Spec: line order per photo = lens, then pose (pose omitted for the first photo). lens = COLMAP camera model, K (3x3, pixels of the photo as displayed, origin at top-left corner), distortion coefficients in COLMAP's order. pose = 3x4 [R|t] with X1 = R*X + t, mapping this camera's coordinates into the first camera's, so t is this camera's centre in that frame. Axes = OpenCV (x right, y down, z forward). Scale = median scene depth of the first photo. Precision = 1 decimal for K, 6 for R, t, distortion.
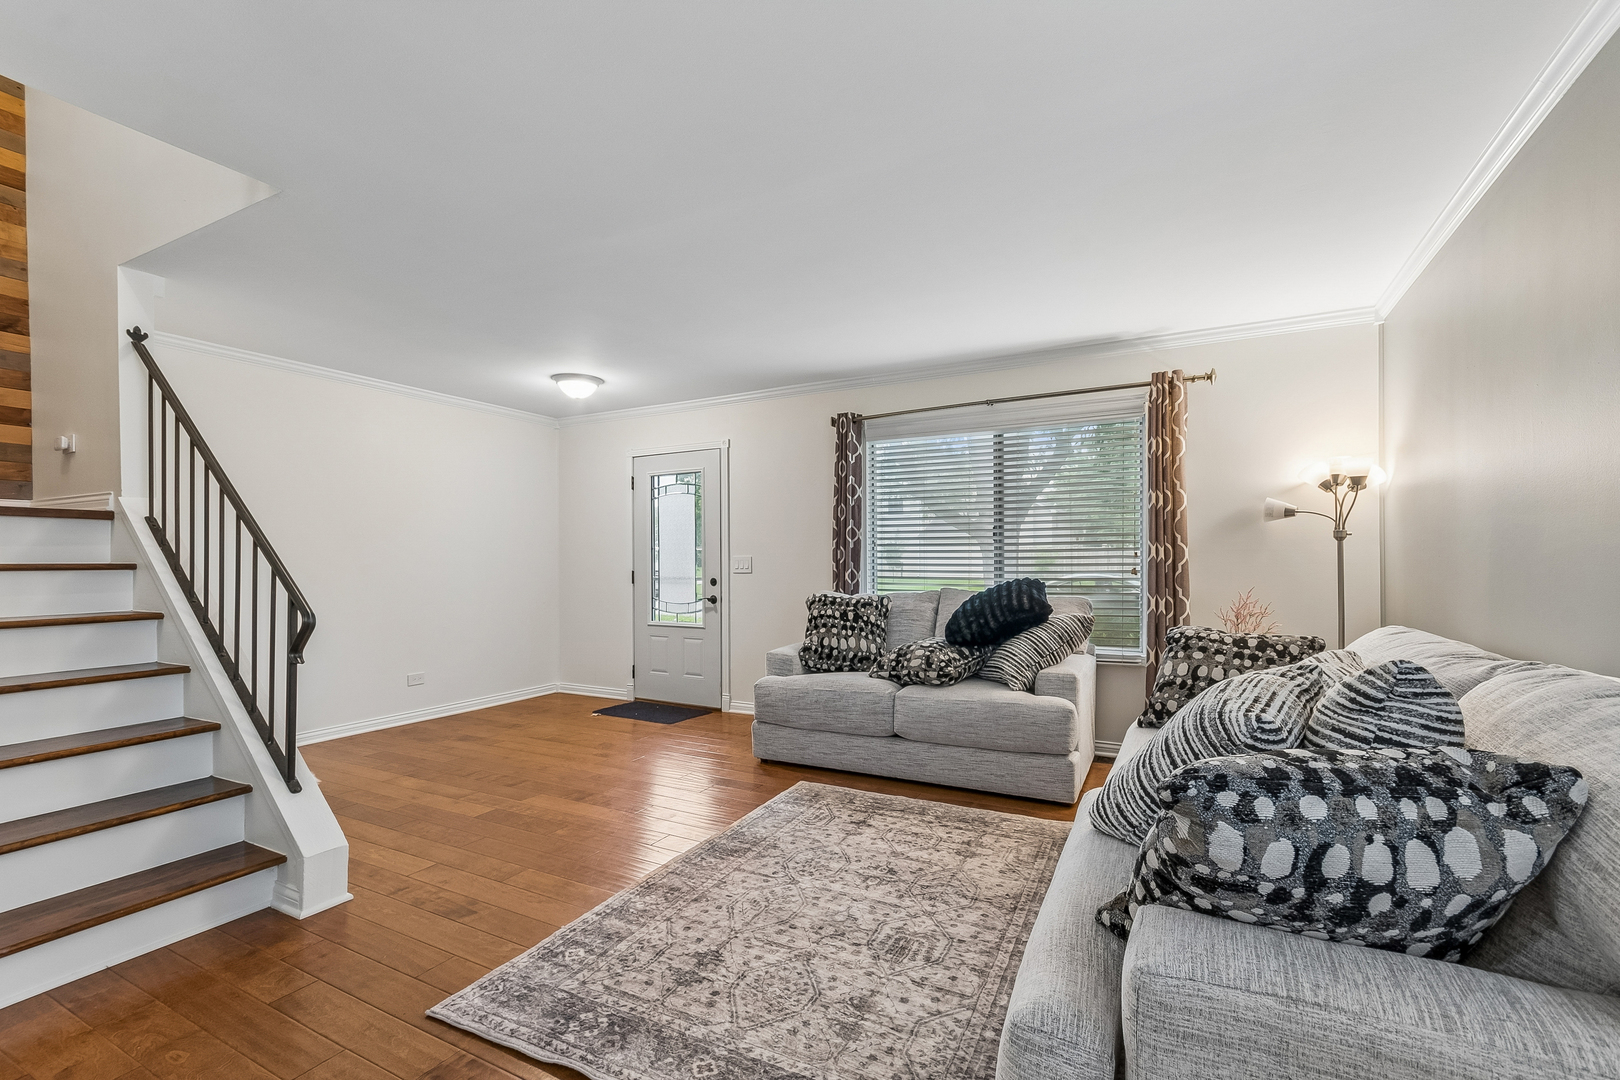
lens RADIAL K [[709.6, 0, 808.4], [0, 709.6, 548.6], [0, 0, 1]] dist [0.001987, -0.000076]
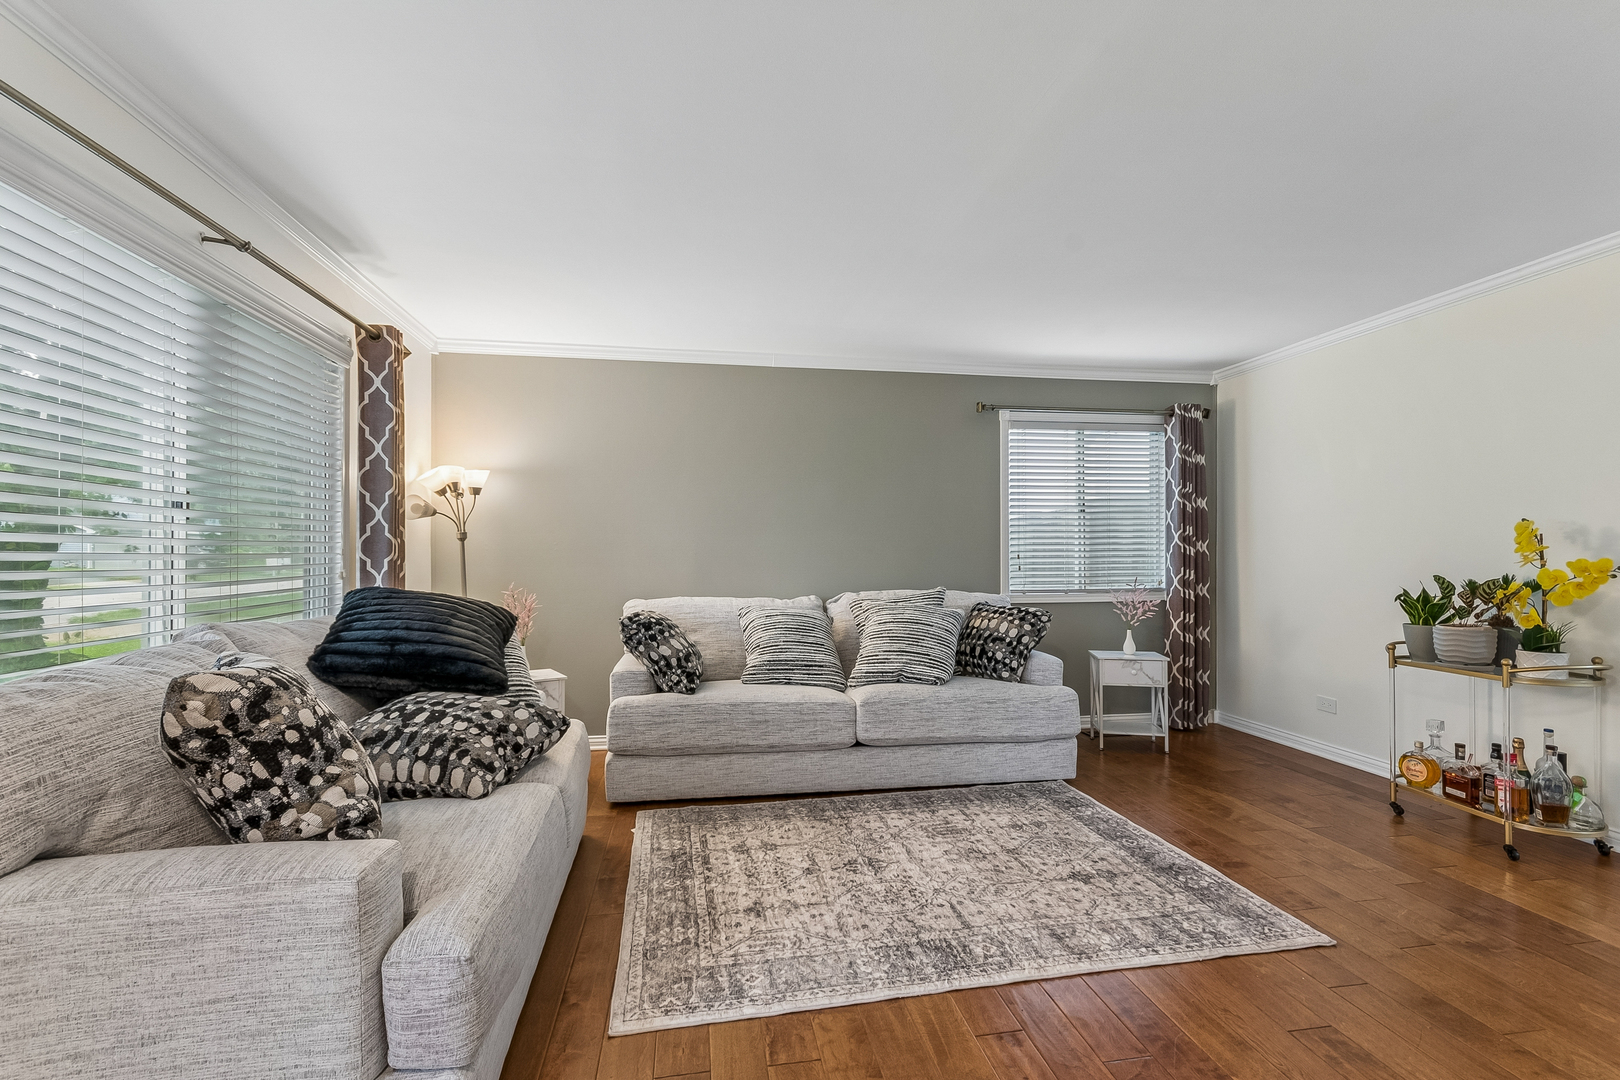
lens RADIAL K [[709.6, 0, 804.8], [0, 709.6, 552.2], [0, 0, 1]] dist [0.001987, -0.000076]
pose [[-0.610269, 0.010304, 0.792127, -0.736269], [-0.006274, 0.999821, -0.017840, 0.033093], [-0.792169, -0.015857, -0.610095, 1.896017]]
